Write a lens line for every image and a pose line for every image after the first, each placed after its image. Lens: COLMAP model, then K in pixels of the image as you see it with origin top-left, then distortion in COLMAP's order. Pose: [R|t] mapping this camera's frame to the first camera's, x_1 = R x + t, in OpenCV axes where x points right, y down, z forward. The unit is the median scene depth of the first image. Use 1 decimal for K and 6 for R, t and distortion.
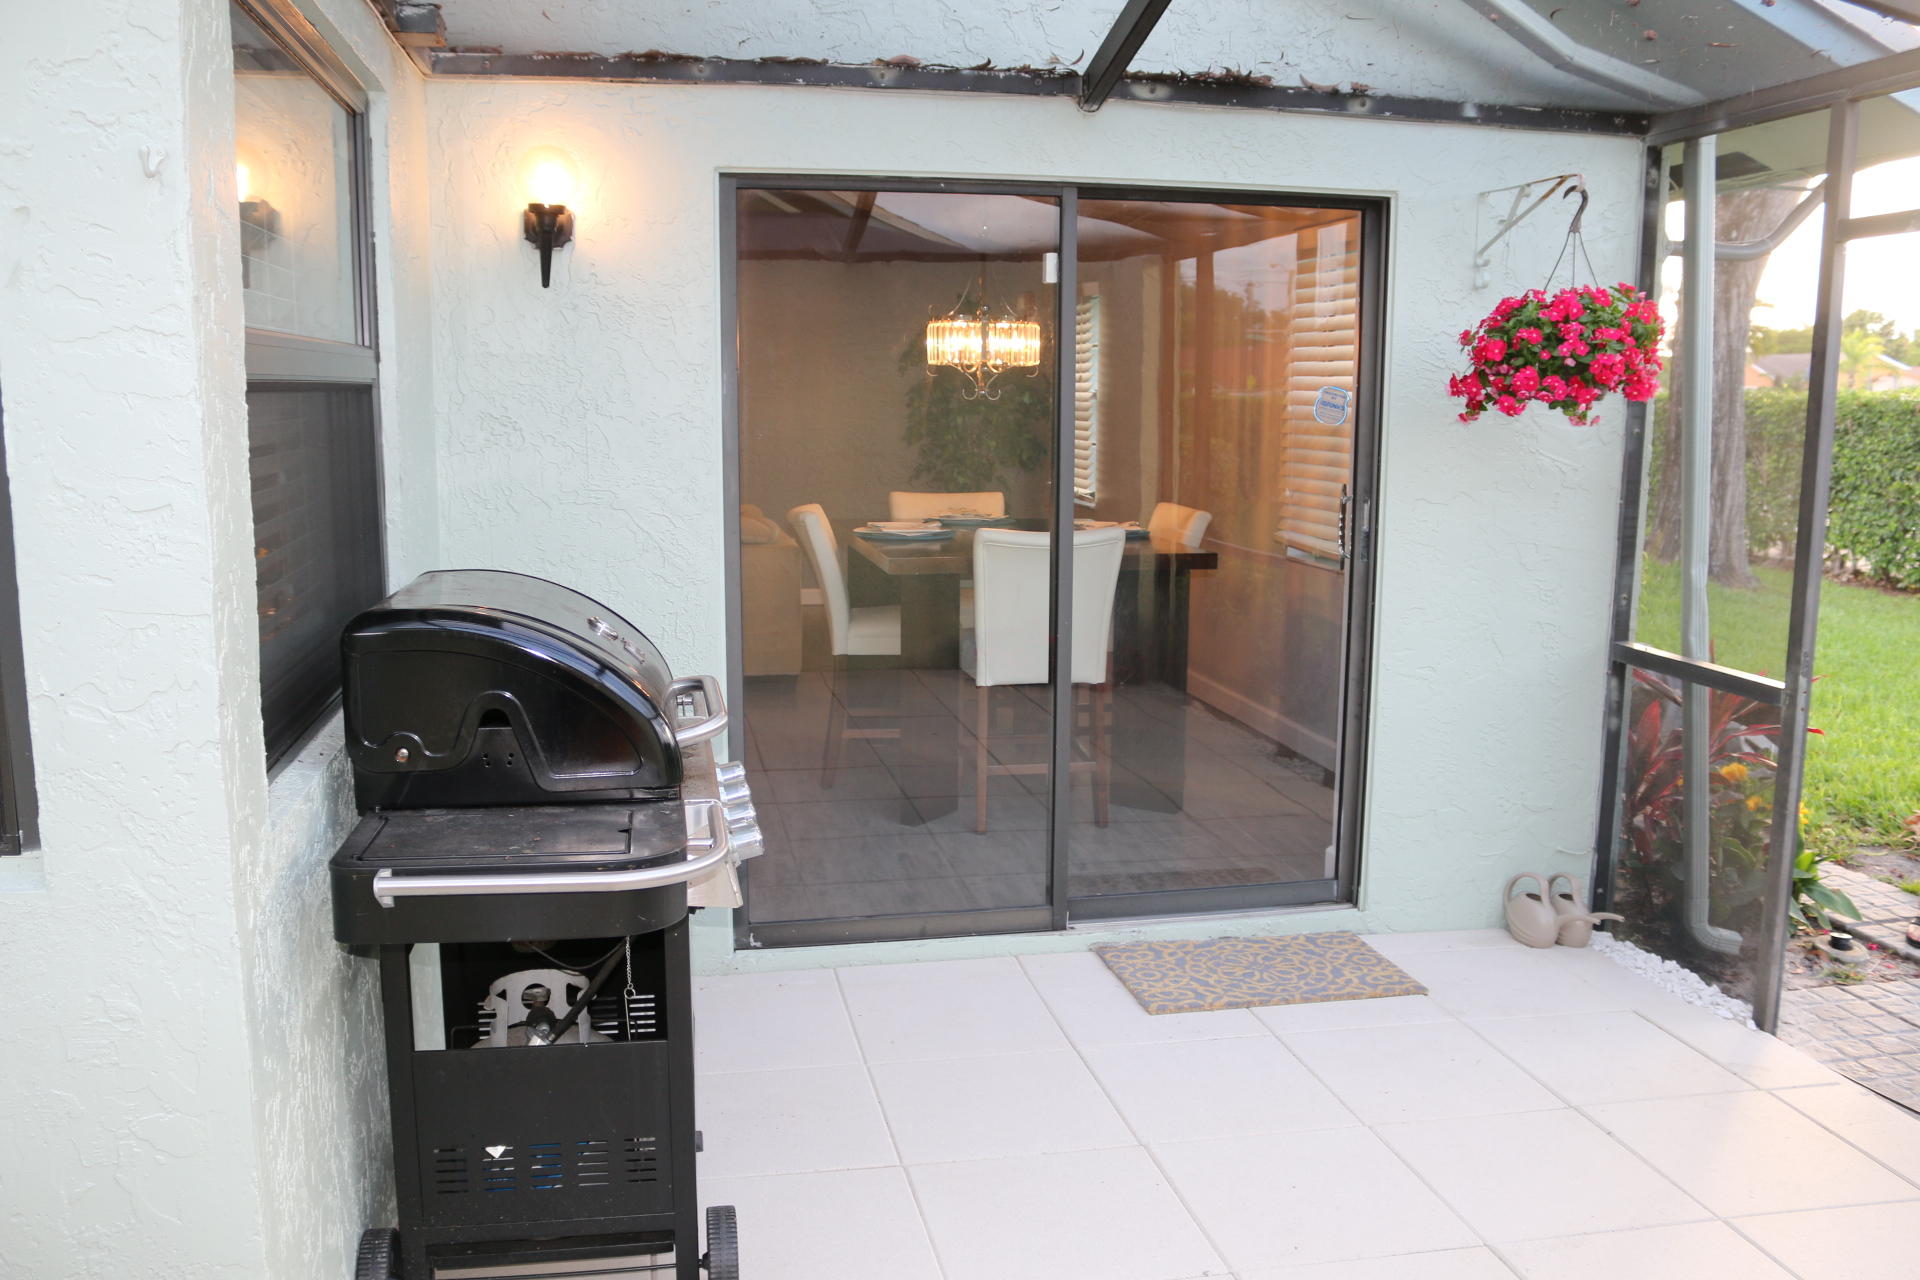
lens RADIAL K [[1573.9, 0, 960.0], [0, 1573.9, 640.0], [0, 0, 1]] dist [-0.130688, 0.117702]
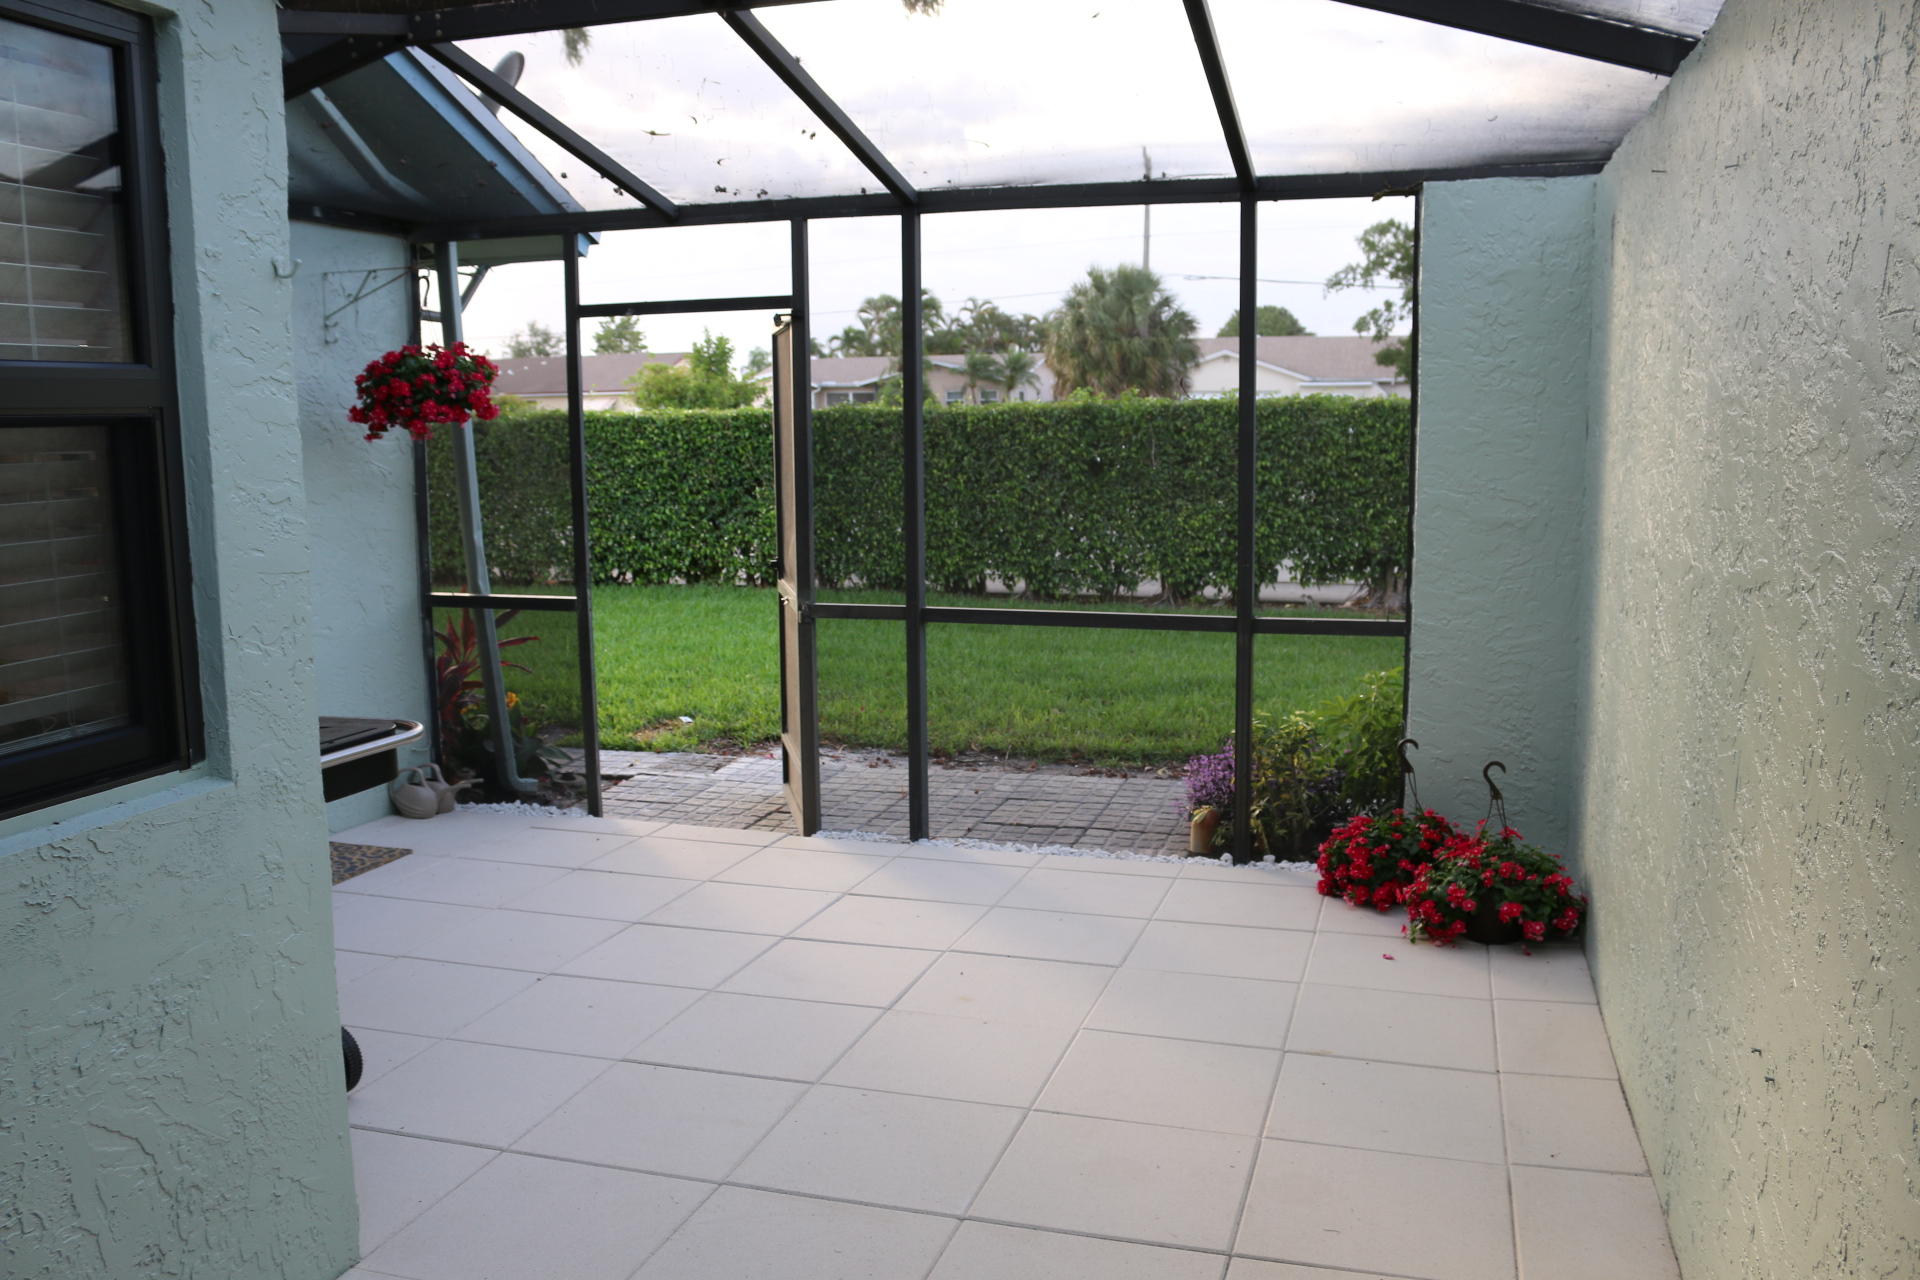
lens RADIAL K [[1573.9, 0, 960.0], [0, 1573.9, 640.0], [0, 0, 1]] dist [-0.130688, 0.117702]
pose [[0.466570, -0.139540, 0.873408, -0.659400], [0.156098, 0.984967, 0.073976, 0.016100], [-0.870601, 0.101822, 0.481338, -0.110940]]
